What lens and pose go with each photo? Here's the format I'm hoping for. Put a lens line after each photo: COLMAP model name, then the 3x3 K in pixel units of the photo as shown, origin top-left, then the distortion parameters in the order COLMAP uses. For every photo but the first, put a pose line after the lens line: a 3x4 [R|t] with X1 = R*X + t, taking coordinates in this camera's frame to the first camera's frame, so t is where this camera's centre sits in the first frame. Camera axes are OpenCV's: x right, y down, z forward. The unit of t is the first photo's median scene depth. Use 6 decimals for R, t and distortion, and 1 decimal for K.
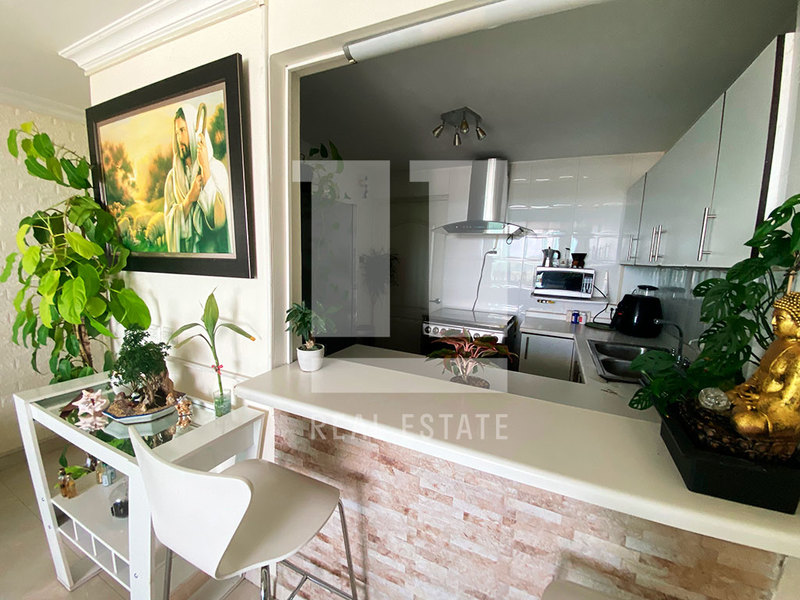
lens RADIAL K [[325.9, 0, 398.0], [0, 325.9, 300.0], [0, 0, 1]] dist [0.023587, -0.022055]
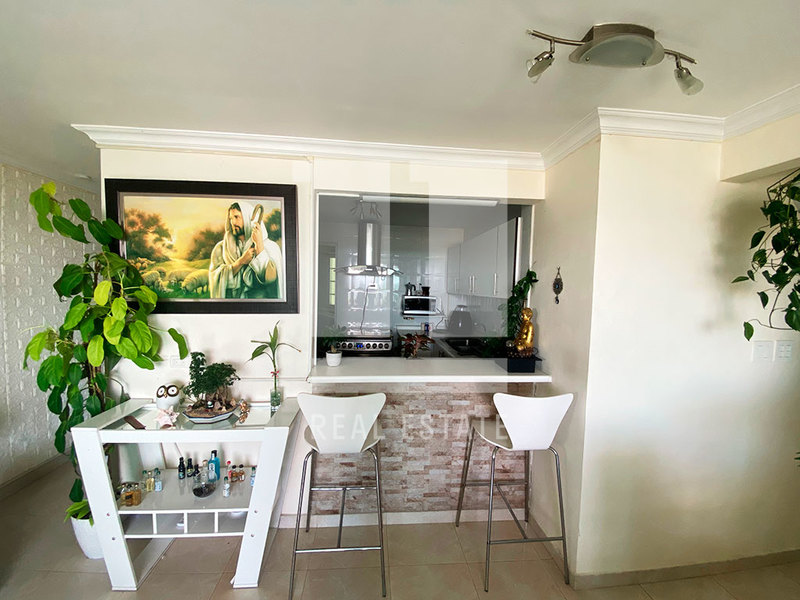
lens RADIAL K [[325.9, 0, 398.0], [0, 325.9, 300.0], [0, 0, 1]] dist [0.023587, -0.022055]
pose [[0.862201, -0.037077, 0.505207, -0.757695], [0.073825, 0.995867, -0.052905, -0.010040], [-0.501157, 0.082912, 0.861375, -0.589595]]
